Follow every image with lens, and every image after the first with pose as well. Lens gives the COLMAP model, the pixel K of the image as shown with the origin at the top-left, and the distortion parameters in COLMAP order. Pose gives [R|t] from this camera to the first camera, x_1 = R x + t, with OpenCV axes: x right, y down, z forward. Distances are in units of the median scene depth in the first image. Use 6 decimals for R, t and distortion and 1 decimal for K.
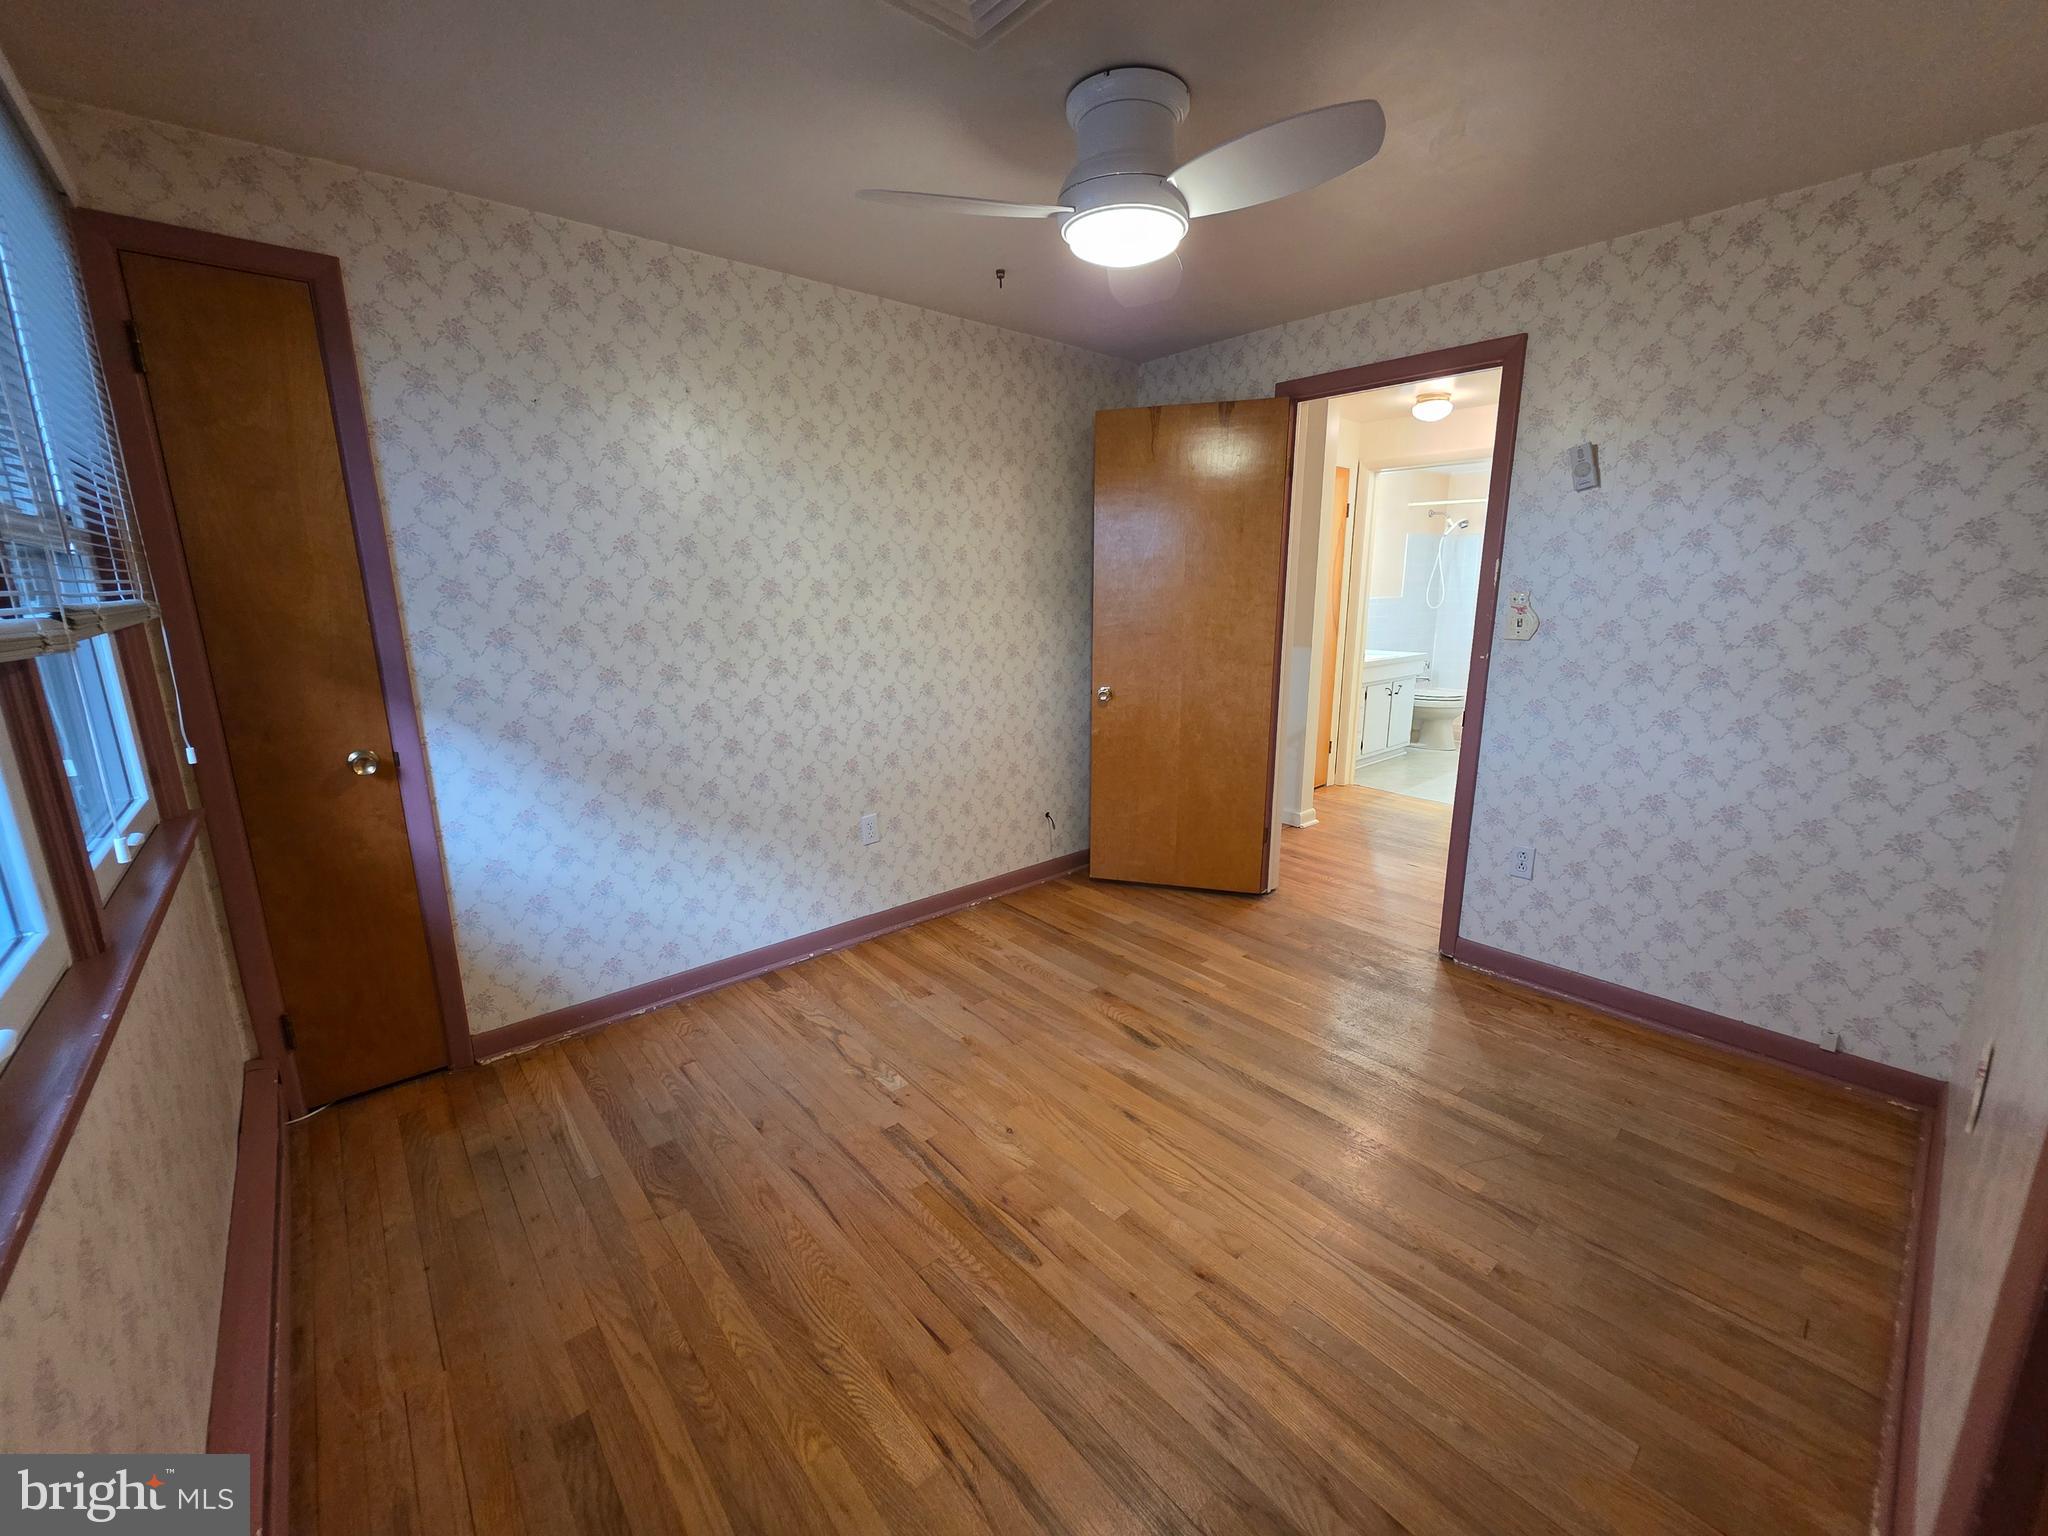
lens RADIAL K [[812.1, 0, 1029.9], [0, 812.1, 762.8], [0, 0, 1]] dist [0.002113, -0.000174]
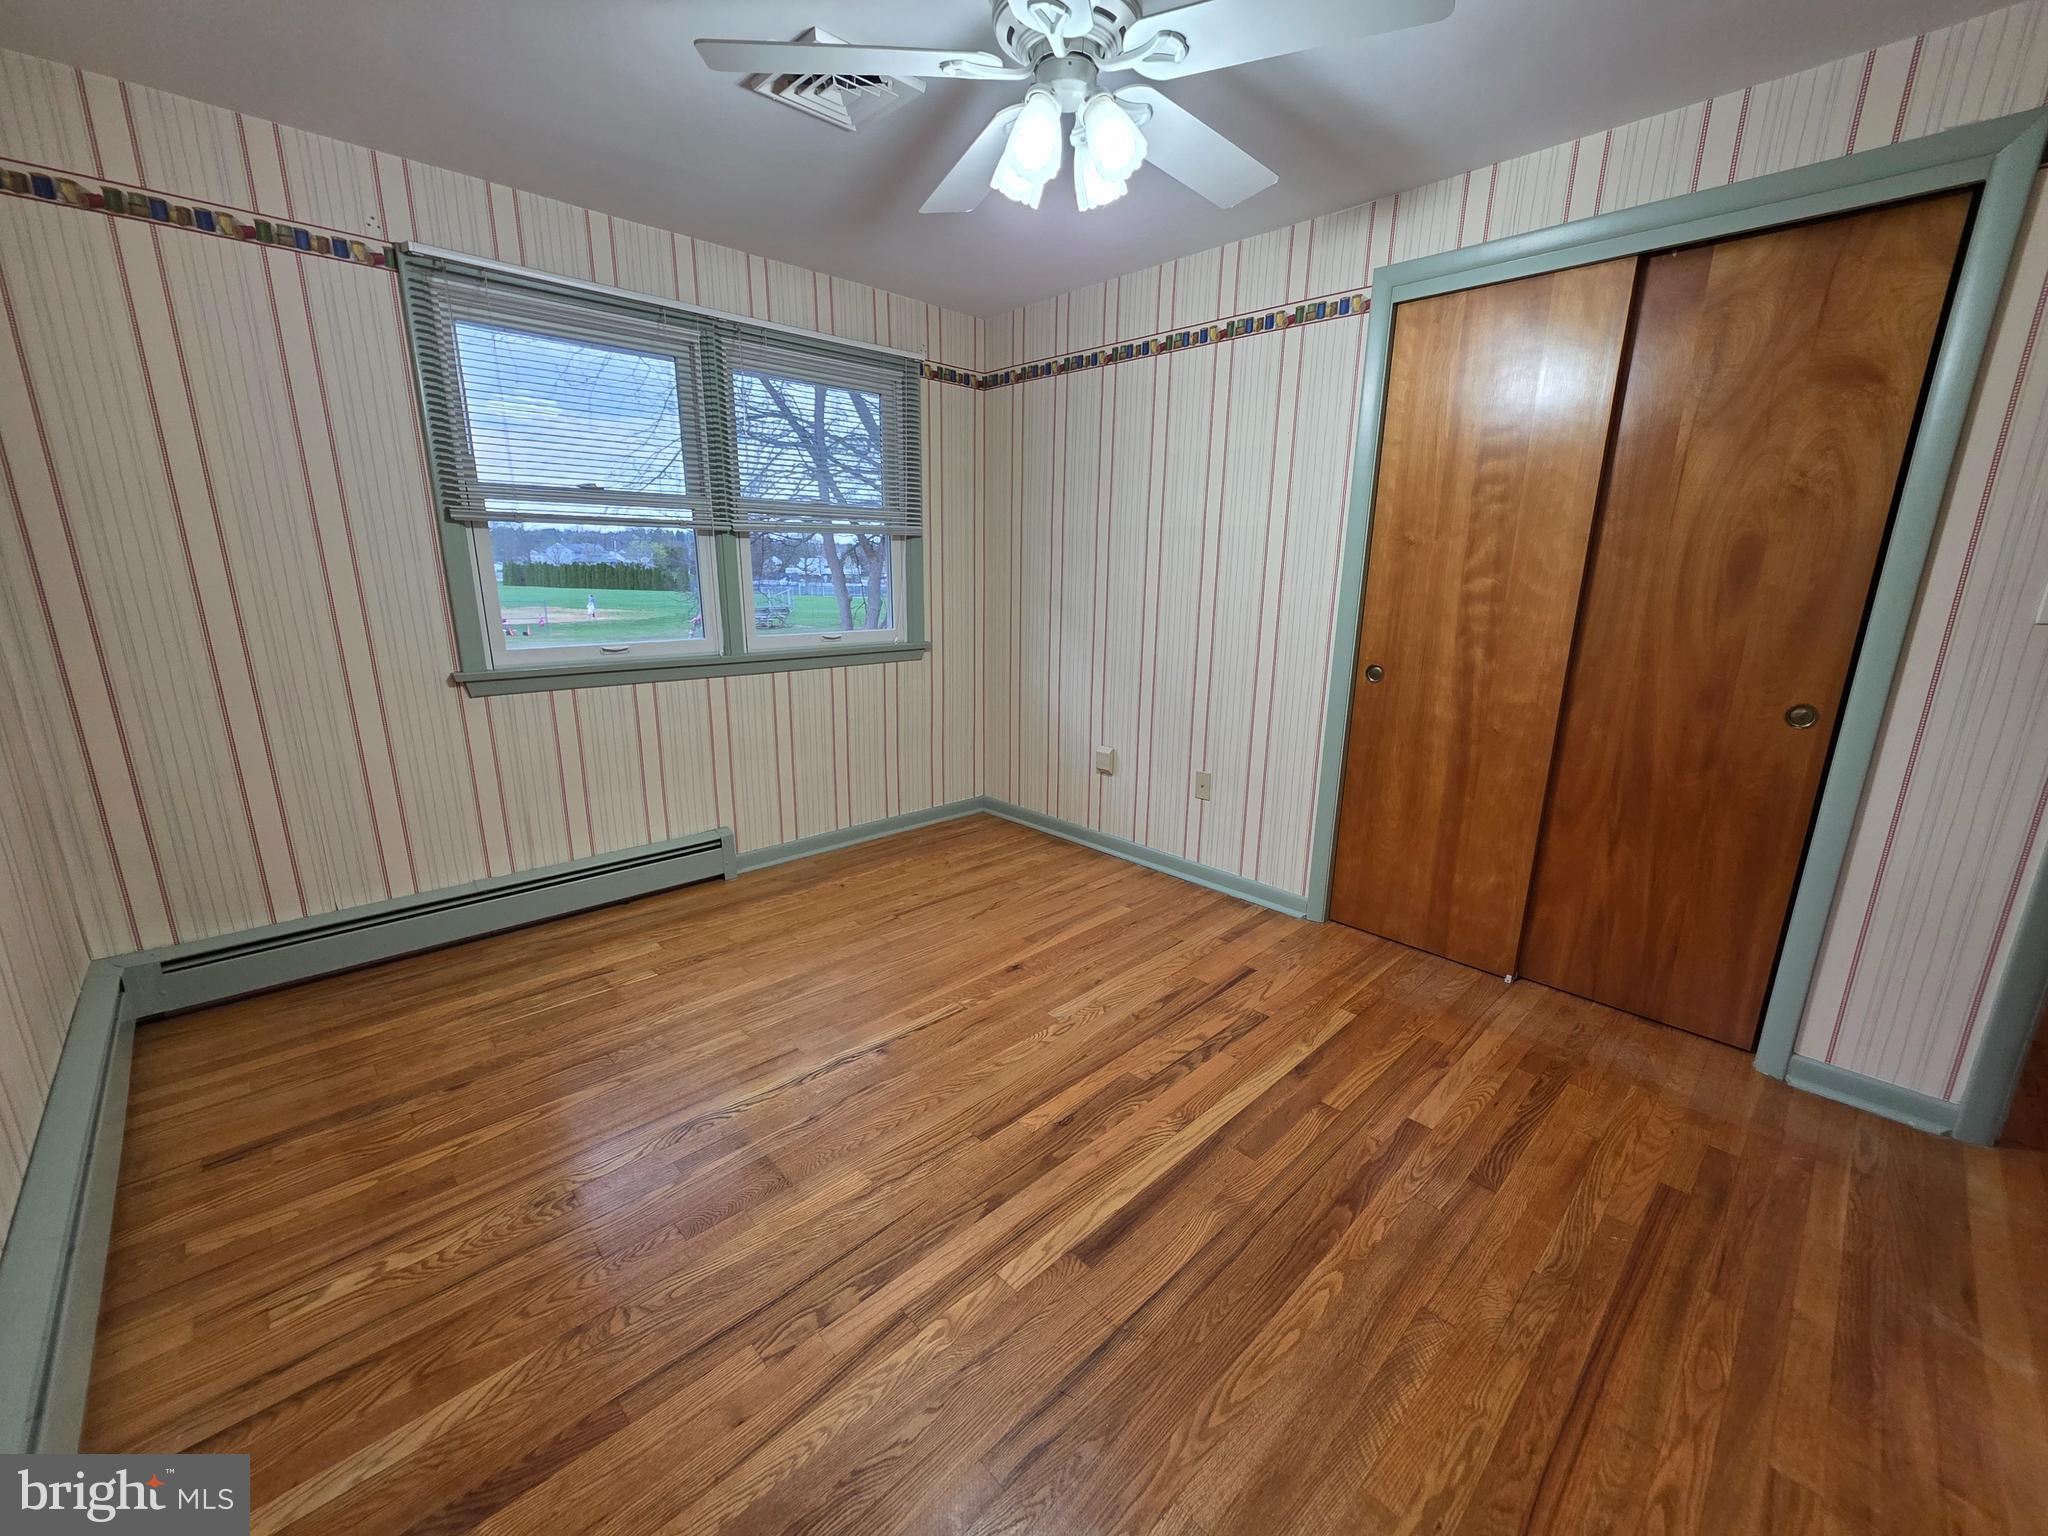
lens RADIAL K [[812.1, 0, 1029.9], [0, 812.1, 762.8], [0, 0, 1]] dist [0.002113, -0.000174]
pose [[0.025374, 0.250923, -0.967674, 0.719062], [-0.225092, 0.944563, 0.239028, -0.134372], [0.974007, 0.211751, 0.080449, 0.757194]]
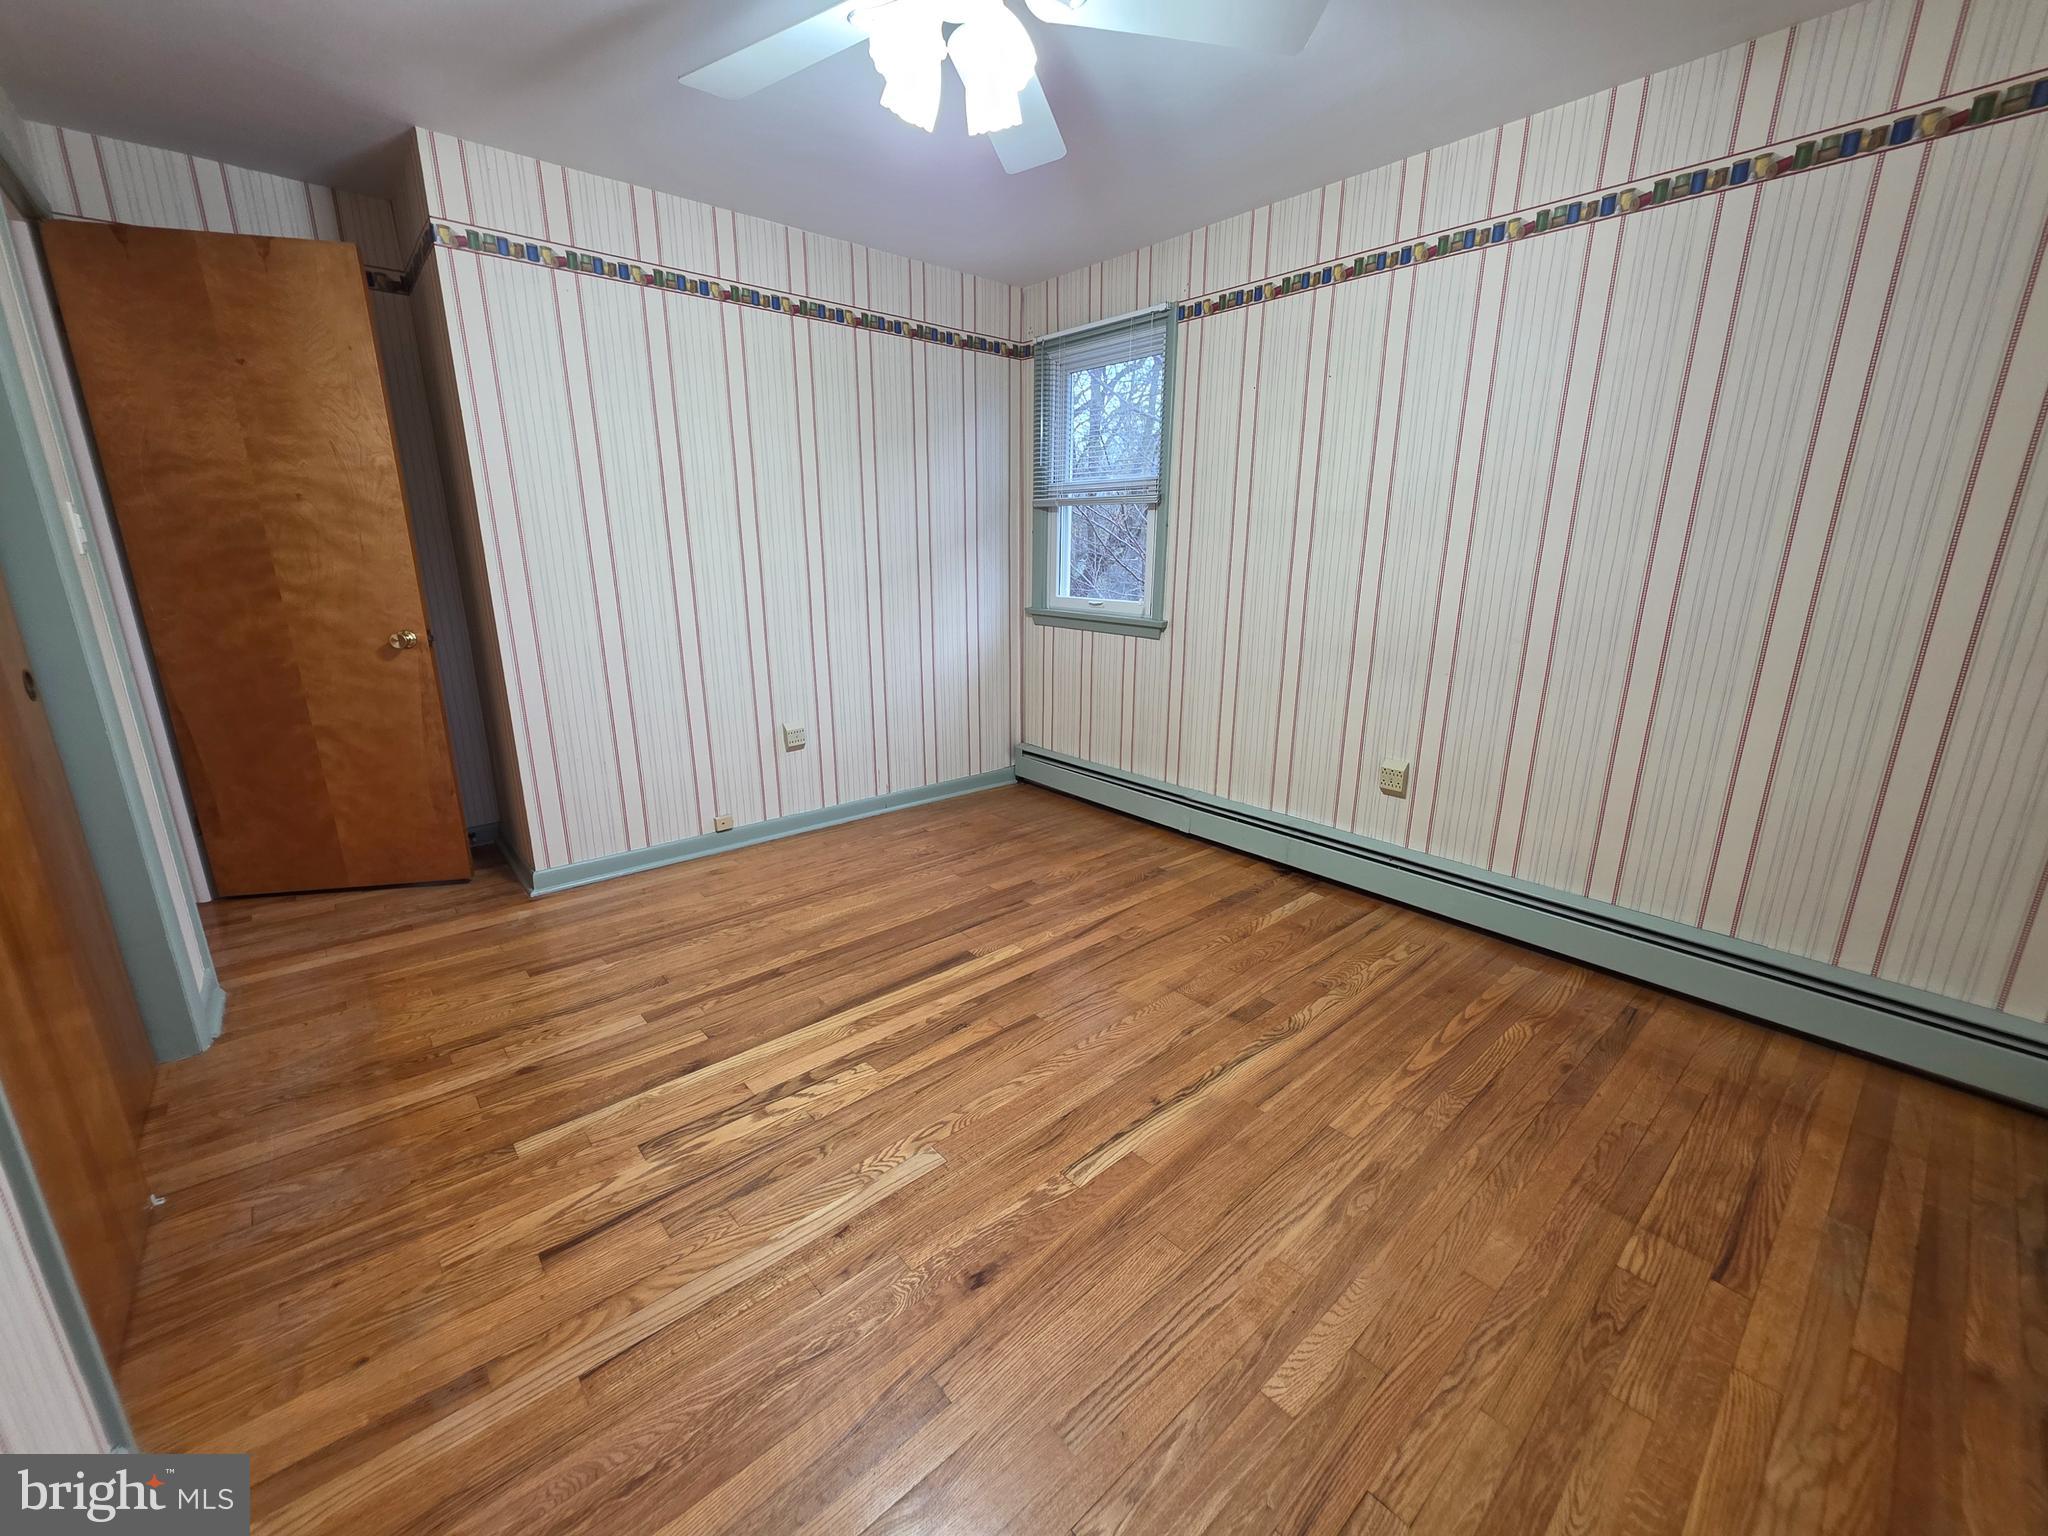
lens RADIAL K [[830.6, 0, 1054.1], [0, 830.6, 771.2], [0, 0, 1]] dist [0.002357, 0.000191]
pose [[-0.007803, -0.254393, 0.967069, -0.547136], [0.203203, 0.946517, 0.250626, -0.096655], [-0.979105, 0.198467, 0.044307, 0.737163]]
